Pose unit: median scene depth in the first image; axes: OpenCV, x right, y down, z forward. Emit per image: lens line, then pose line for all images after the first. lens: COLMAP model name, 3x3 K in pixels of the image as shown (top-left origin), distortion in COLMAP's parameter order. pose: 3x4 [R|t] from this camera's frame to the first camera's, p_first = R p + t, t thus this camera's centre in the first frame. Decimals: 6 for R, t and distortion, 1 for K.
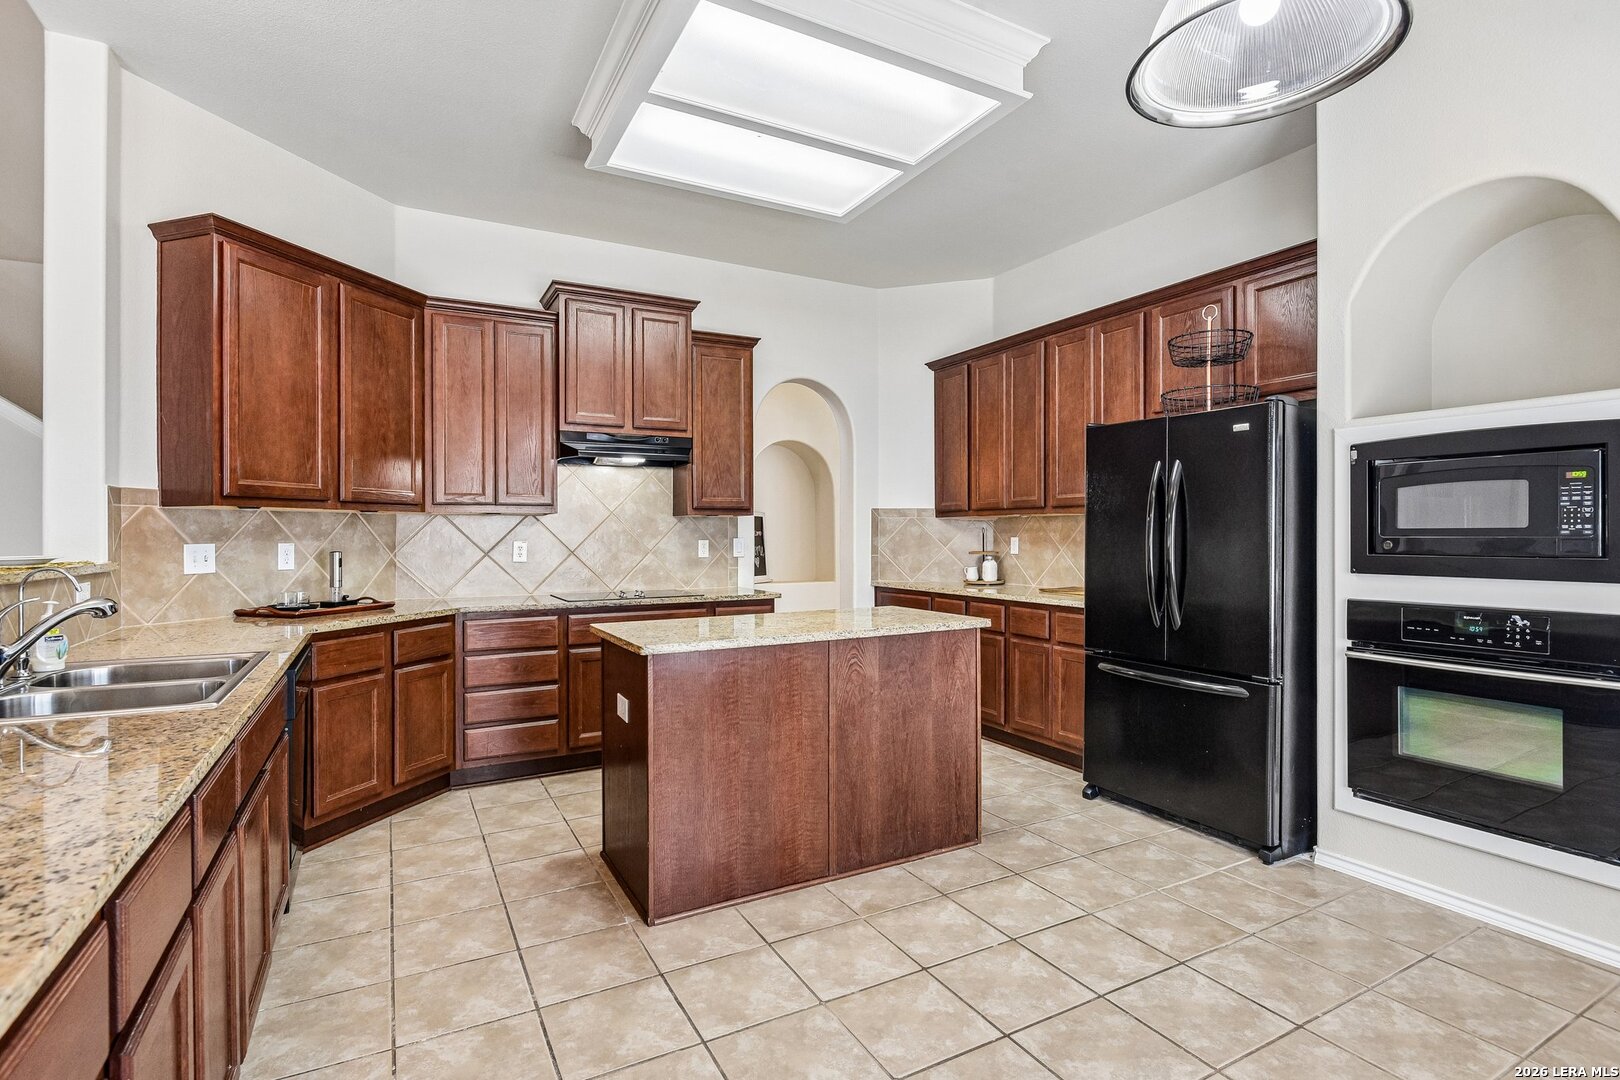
lens RADIAL K [[779.3, 0, 806.6], [0, 779.3, 532.2], [0, 0, 1]] dist [0.002897, -0.012045]
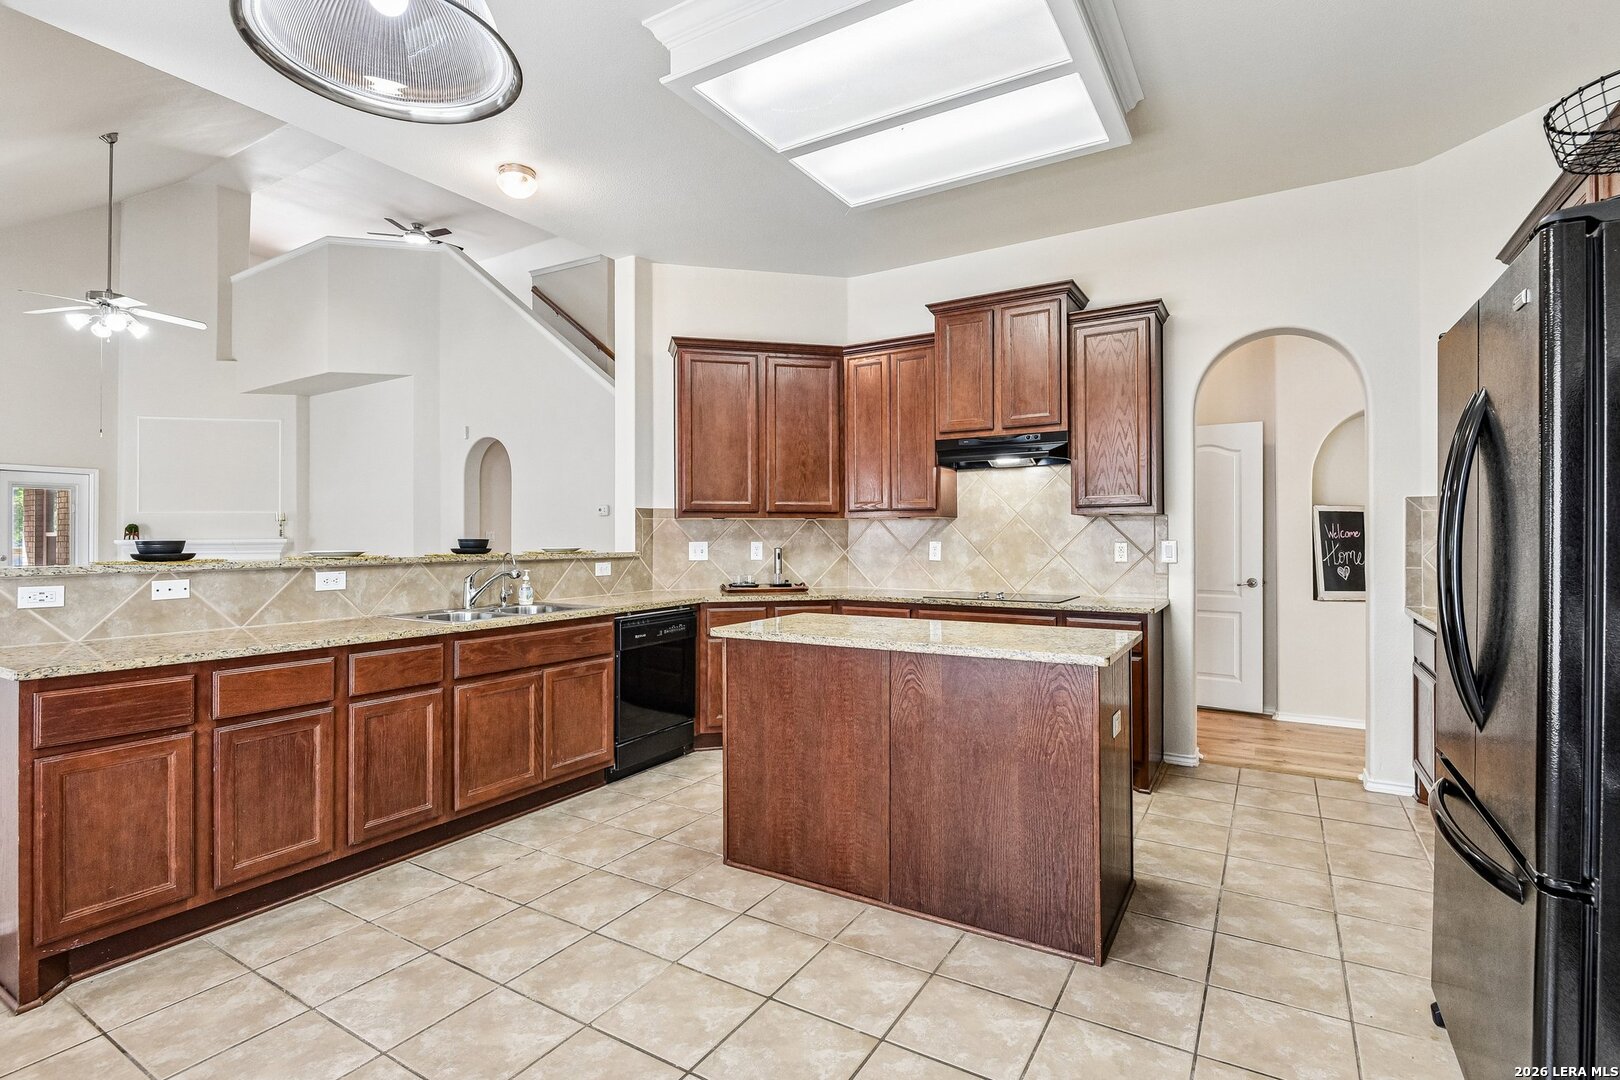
lens RADIAL K [[767.6, 0, 805.8], [0, 767.6, 527.7], [0, 0, 1]] dist [-0.010112, -0.000810]
pose [[0.502948, -0.007709, -0.864282, 0.662600], [0.002747, 0.999969, -0.007321, -0.001508], [0.864312, 0.001307, 0.502954, 0.387074]]
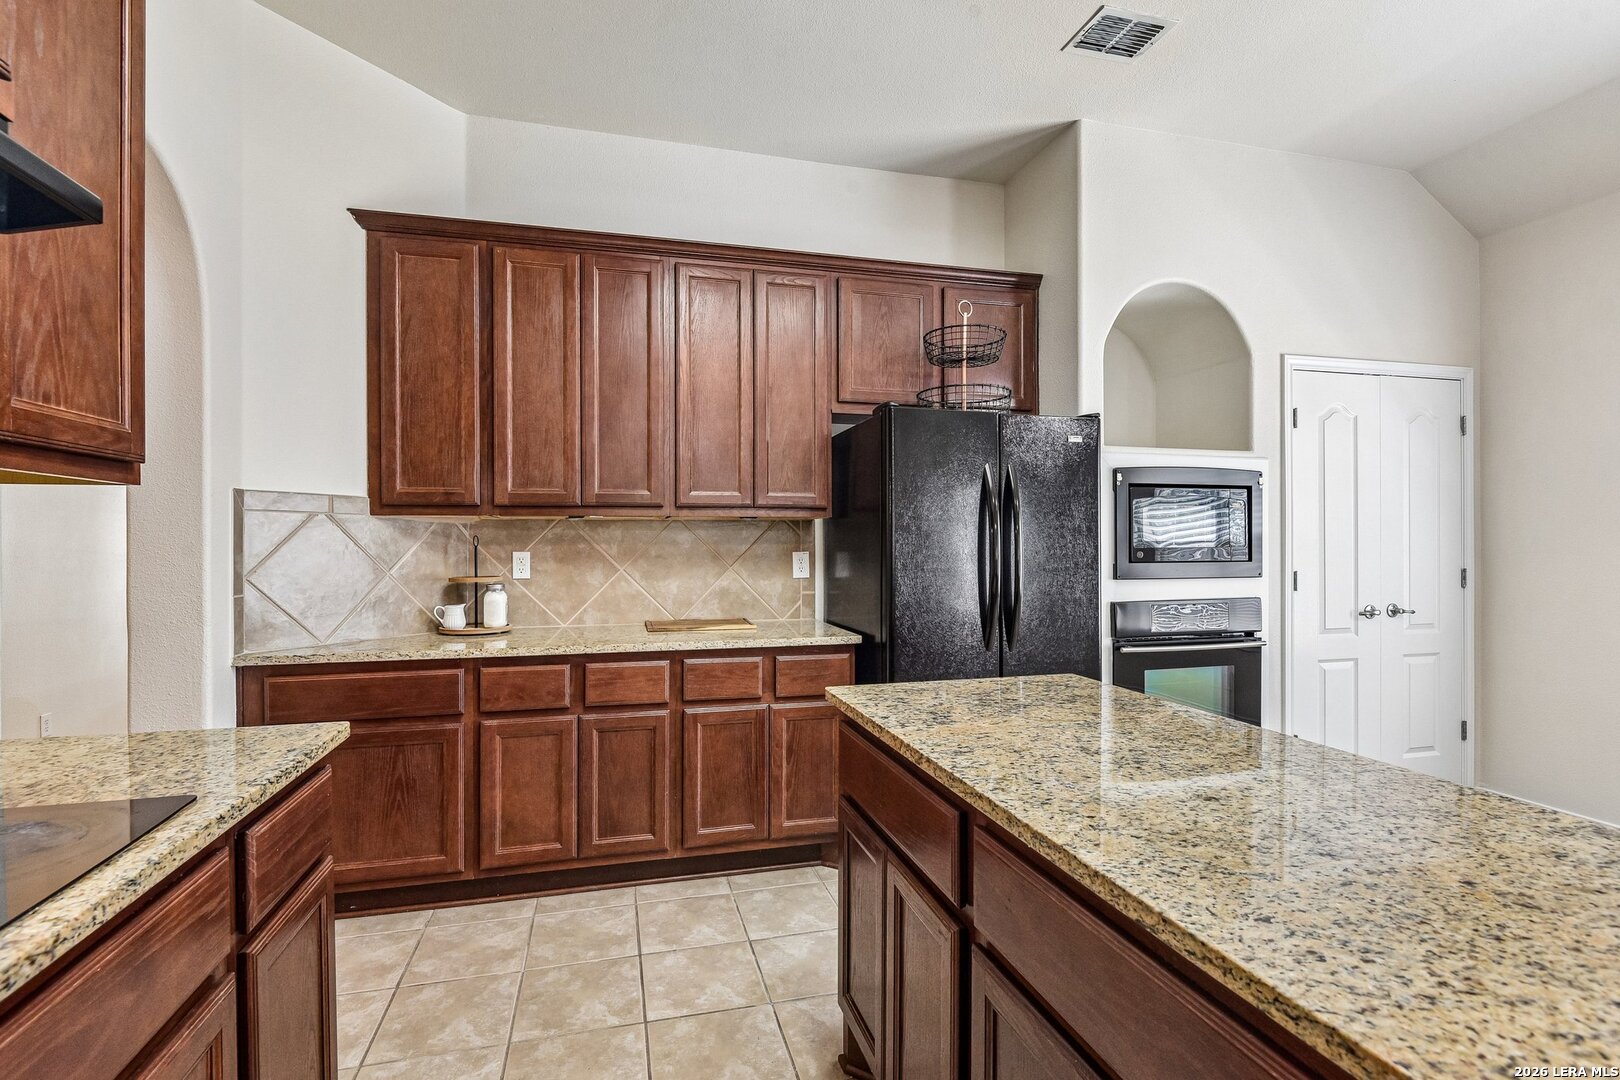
lens RADIAL K [[761.8, 0, 810.0], [0, 761.8, 540.0], [0, 0, 1]] dist [0.001194, -0.000110]
pose [[0.235311, 0.007038, 0.971895, -0.429685], [-0.000739, 0.999975, -0.007063, 0.001958], [-0.971920, 0.000944, 0.235311, 1.000849]]
